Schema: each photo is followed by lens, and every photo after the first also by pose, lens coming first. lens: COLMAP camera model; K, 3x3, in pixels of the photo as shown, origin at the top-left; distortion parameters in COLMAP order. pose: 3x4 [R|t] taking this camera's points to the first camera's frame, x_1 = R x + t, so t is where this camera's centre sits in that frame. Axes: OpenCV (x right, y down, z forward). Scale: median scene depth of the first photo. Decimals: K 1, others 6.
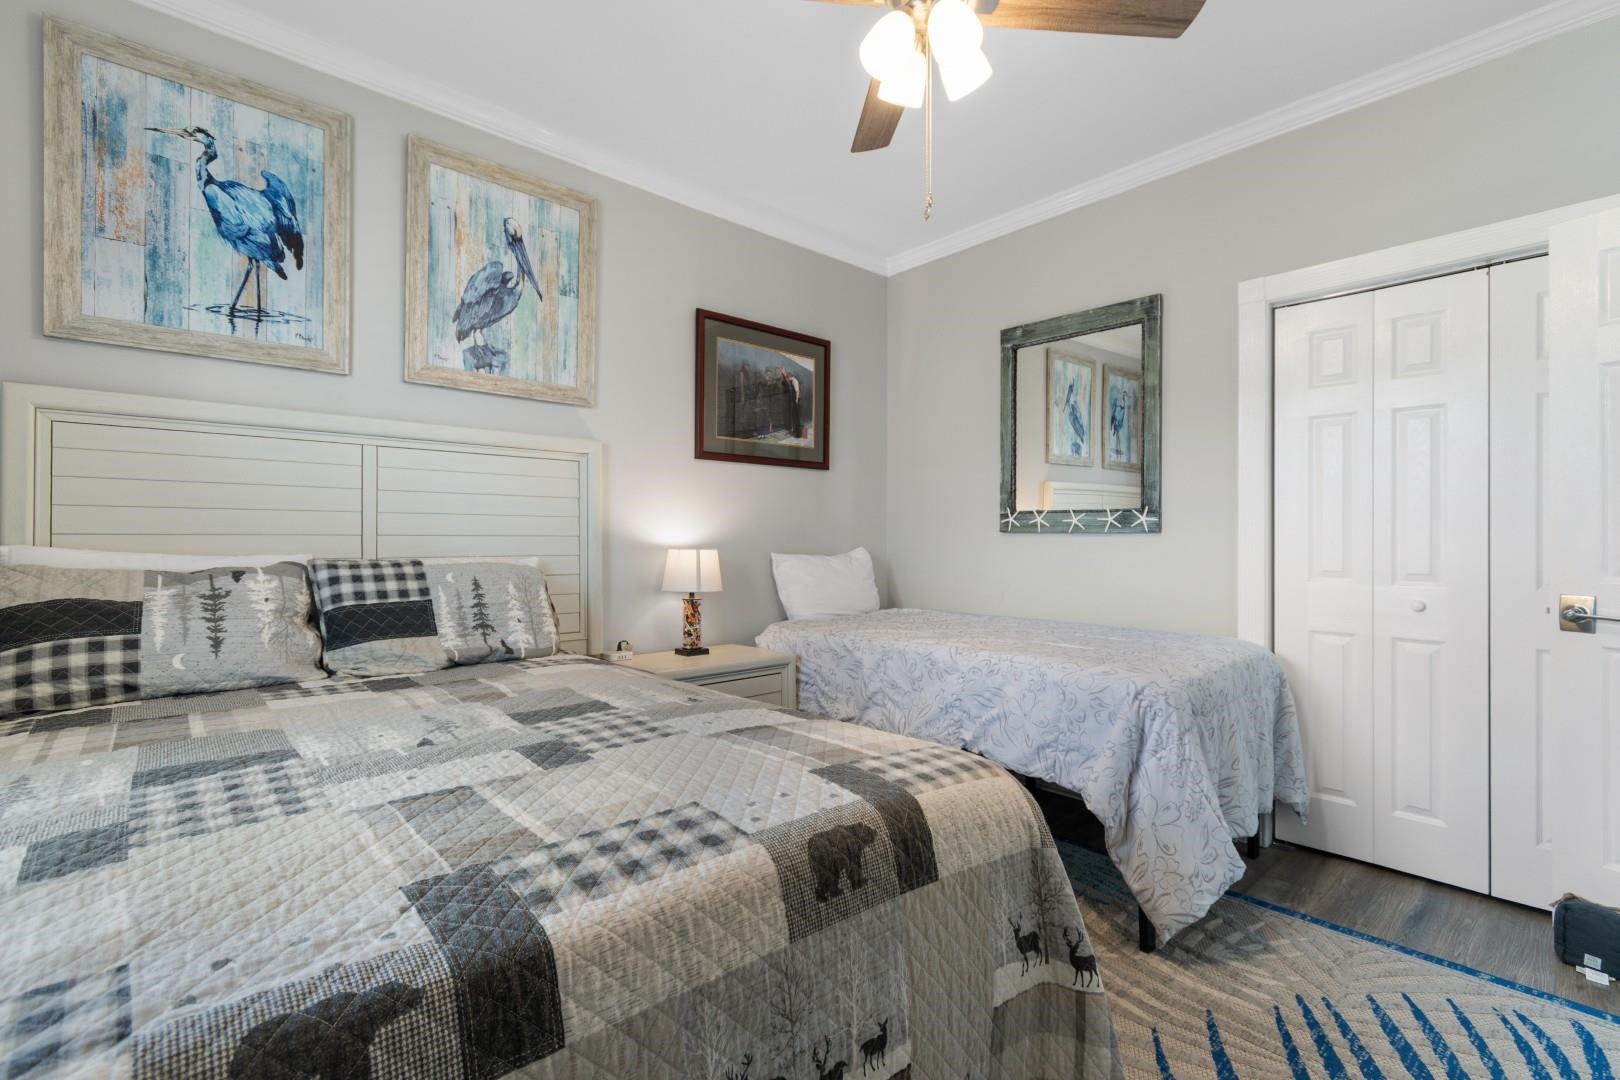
lens RADIAL K [[682.9, 0, 884.0], [0, 682.9, 540.1], [0, 0, 1]] dist [0.002299, -0.000021]
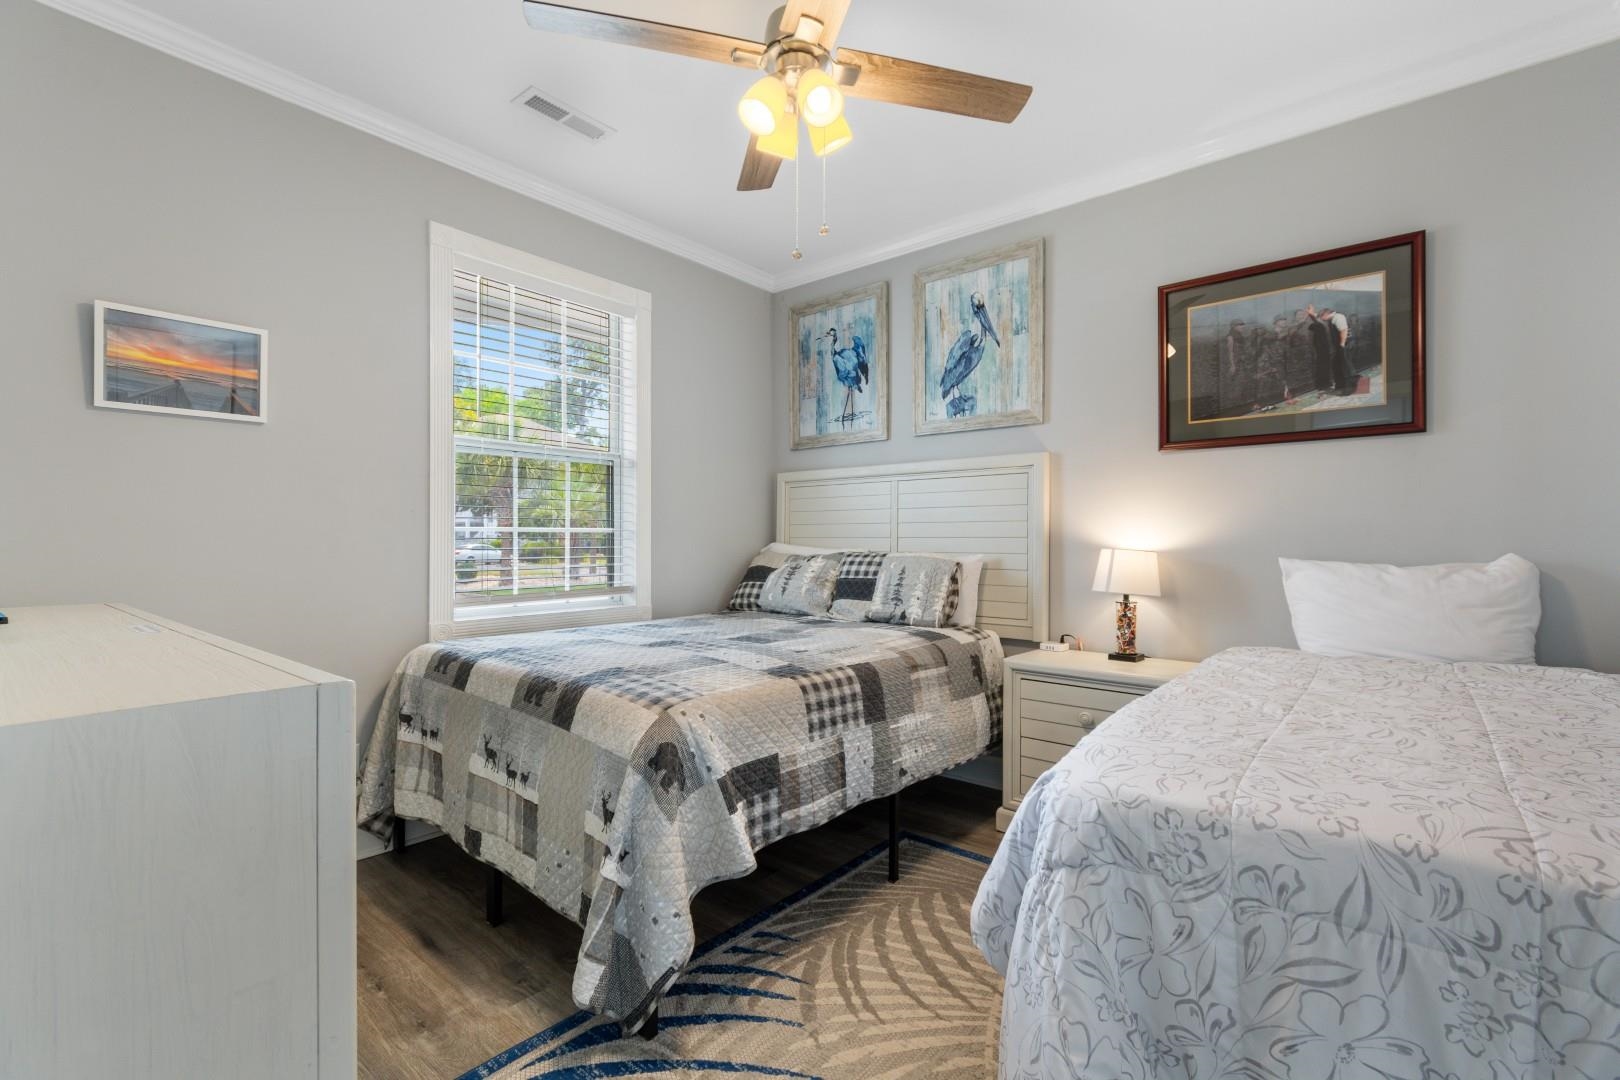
lens RADIAL K [[718.8, 0, 814.8], [0, 718.8, 539.9], [0, 0, 1]] dist [0.004187, -0.000867]
pose [[0.130512, 0.007766, -0.991416, 0.786213], [0.002764, 0.999963, 0.008197, -0.013105], [0.991443, -0.003810, 0.130485, 0.524410]]
